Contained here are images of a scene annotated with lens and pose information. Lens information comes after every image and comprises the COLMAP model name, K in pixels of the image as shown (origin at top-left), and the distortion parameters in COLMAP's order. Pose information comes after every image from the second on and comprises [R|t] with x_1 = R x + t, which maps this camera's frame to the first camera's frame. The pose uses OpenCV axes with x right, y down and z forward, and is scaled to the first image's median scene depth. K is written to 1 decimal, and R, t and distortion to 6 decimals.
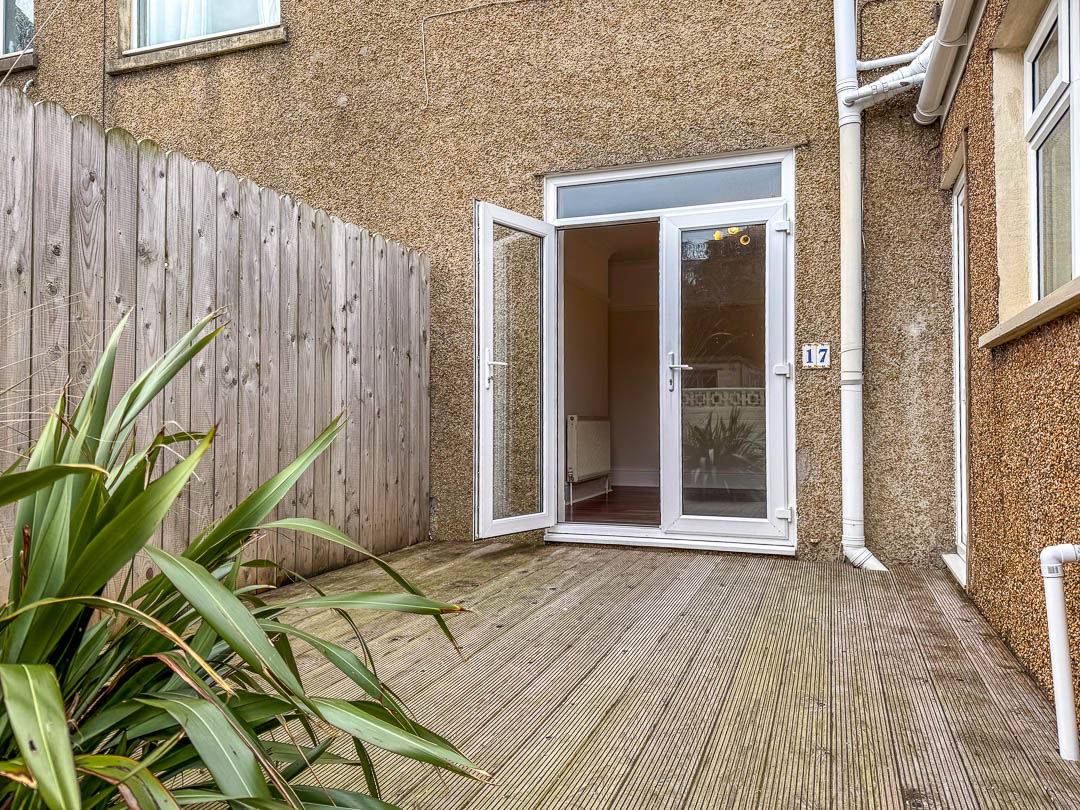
lens RADIAL K [[807.5, 0, 544.7], [0, 807.5, 410.5], [0, 0, 1]] dist [0.032278, -0.027476]
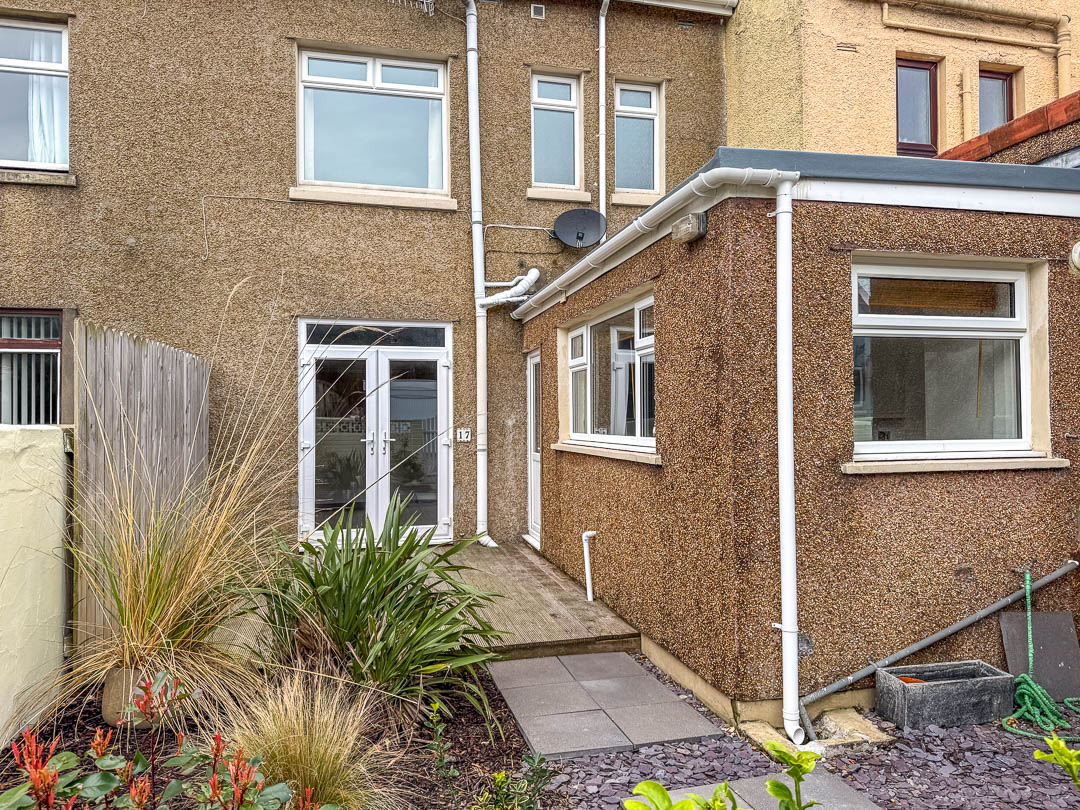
lens RADIAL K [[790.3, 0, 546.9], [0, 790.3, 409.6], [0, 0, 1]] dist [0.067466, -0.089105]
pose [[0.835353, -0.003416, 0.549703, -0.517537], [-0.002928, 0.999939, 0.010665, -0.149344], [-0.549705, -0.010519, 0.835292, -0.640235]]
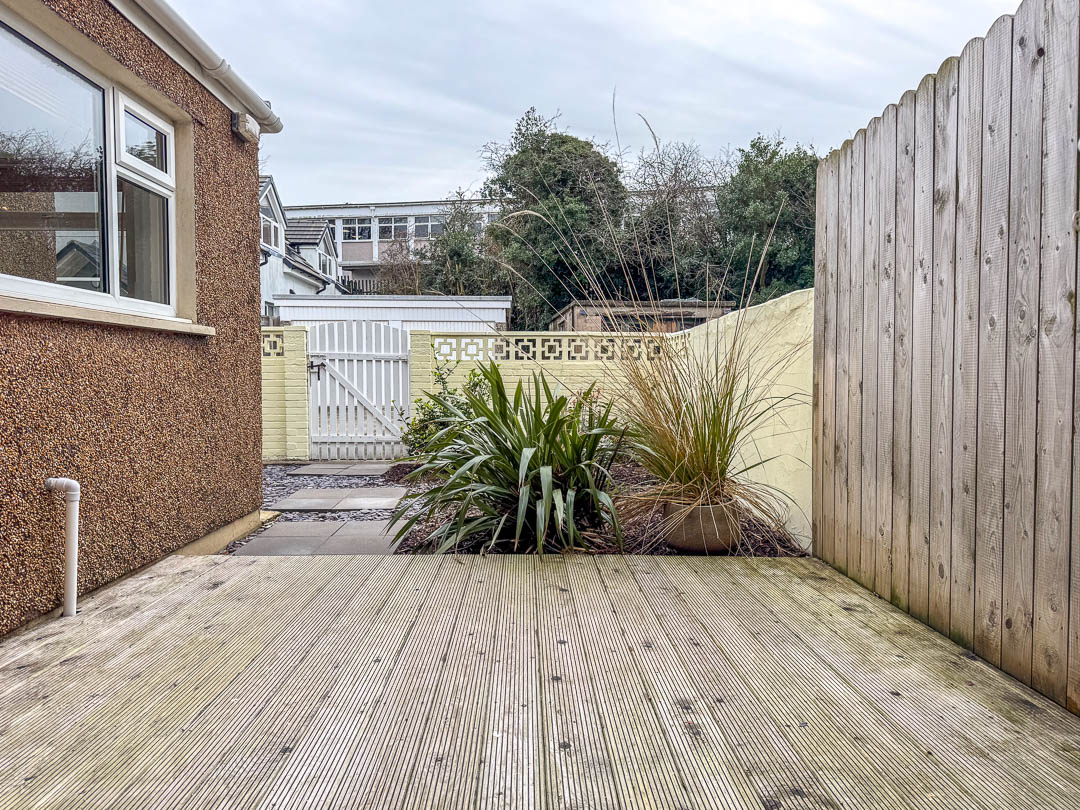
lens RADIAL K [[790.3, 0, 549.2], [0, 790.3, 396.3], [0, 0, 1]] dist [0.067466, -0.089105]
pose [[-0.936259, 0.015161, -0.350984, 0.146413], [0.009732, 0.999804, 0.017228, -0.001007], [0.351176, 0.012715, -0.936223, 1.222570]]
